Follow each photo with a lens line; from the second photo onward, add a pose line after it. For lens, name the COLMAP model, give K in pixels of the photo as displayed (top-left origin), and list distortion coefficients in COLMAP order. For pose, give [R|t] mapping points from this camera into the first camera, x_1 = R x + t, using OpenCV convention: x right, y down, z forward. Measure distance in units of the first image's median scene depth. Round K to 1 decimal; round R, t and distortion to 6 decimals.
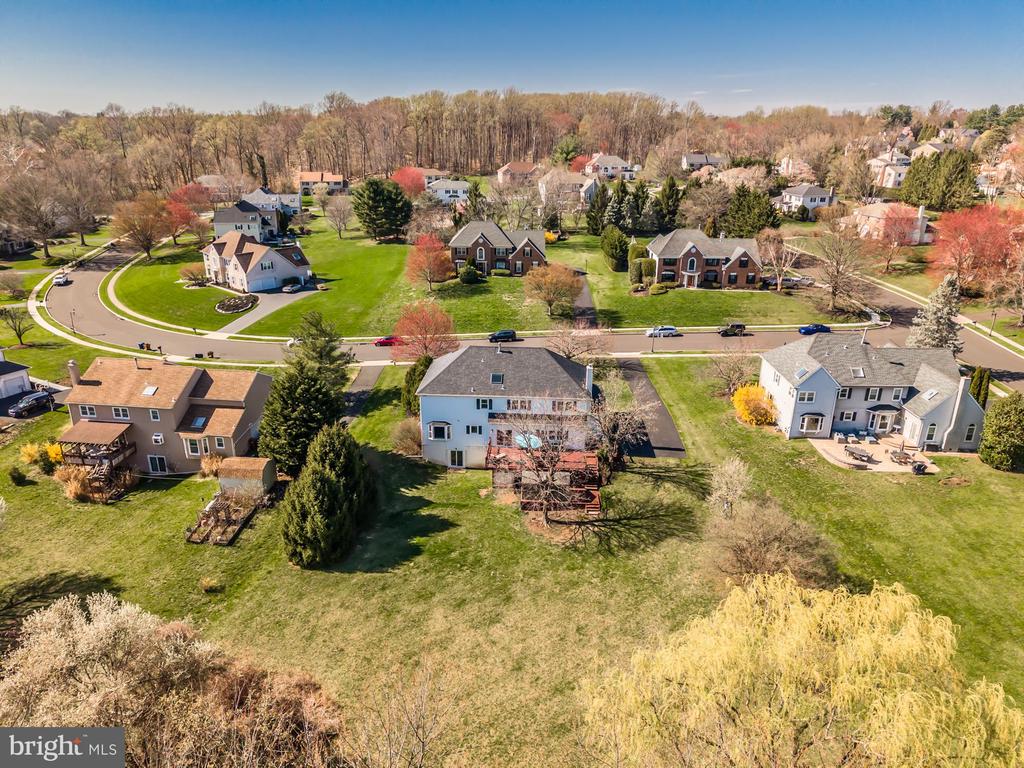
lens RADIAL K [[679.5, 0, 512.6], [0, 679.5, 380.2], [0, 0, 1]] dist [0.064503, -0.093320]
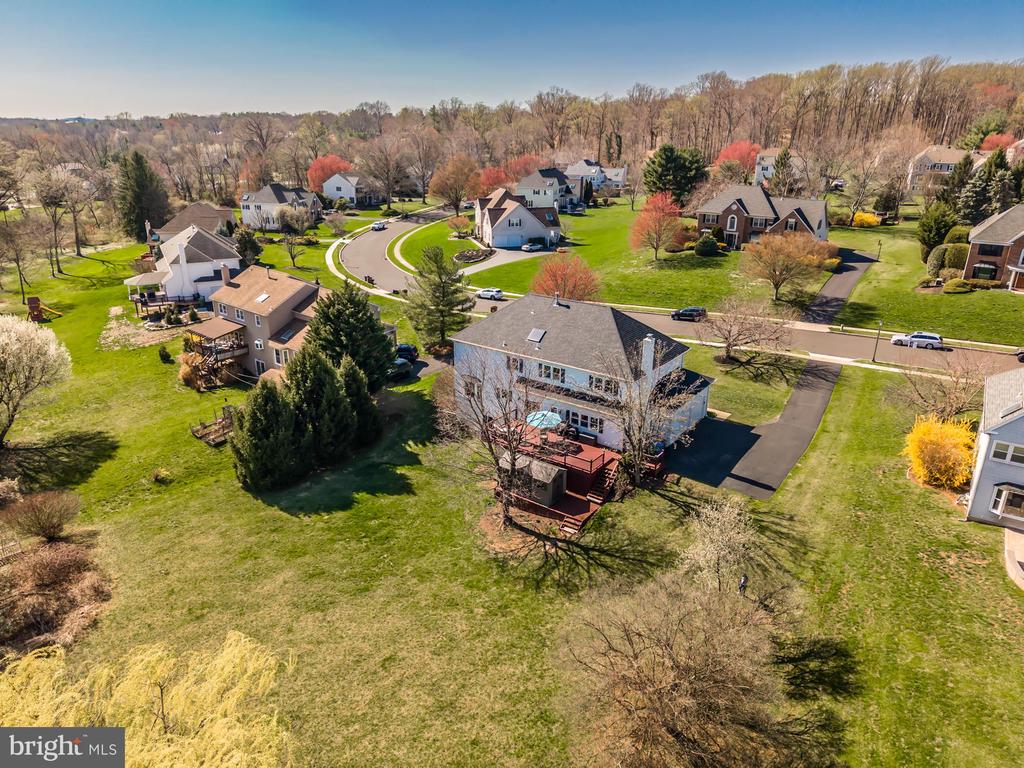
lens RADIAL K [[679.5, 0, 512.6], [0, 679.5, 380.2], [0, 0, 1]] dist [0.064503, -0.093320]
pose [[0.836390, 0.186754, -0.515339, 0.233252], [-0.187179, 0.980964, 0.051703, 0.008392], [0.515185, 0.053217, 0.855425, 0.200557]]
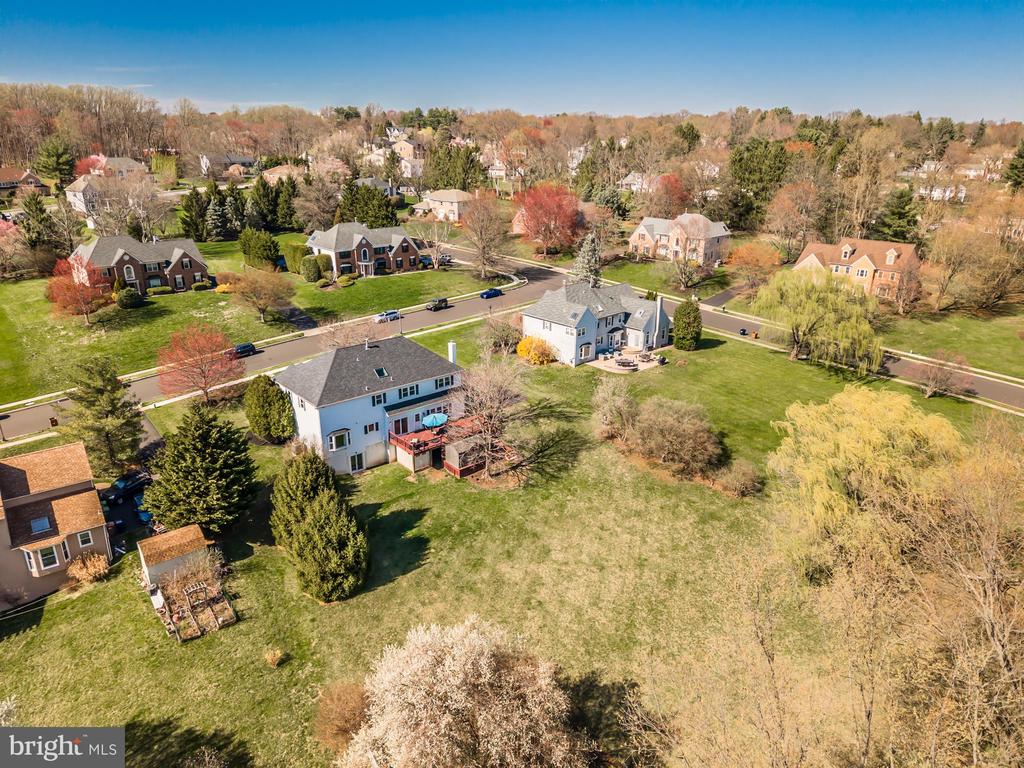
lens RADIAL K [[679.5, 0, 512.6], [0, 679.5, 380.2], [0, 0, 1]] dist [0.064503, -0.093320]
pose [[0.724275, -0.239241, 0.646676, -0.346812], [0.237619, 0.967028, 0.091624, -0.024420], [-0.647274, 0.087301, 0.757242, 0.059747]]
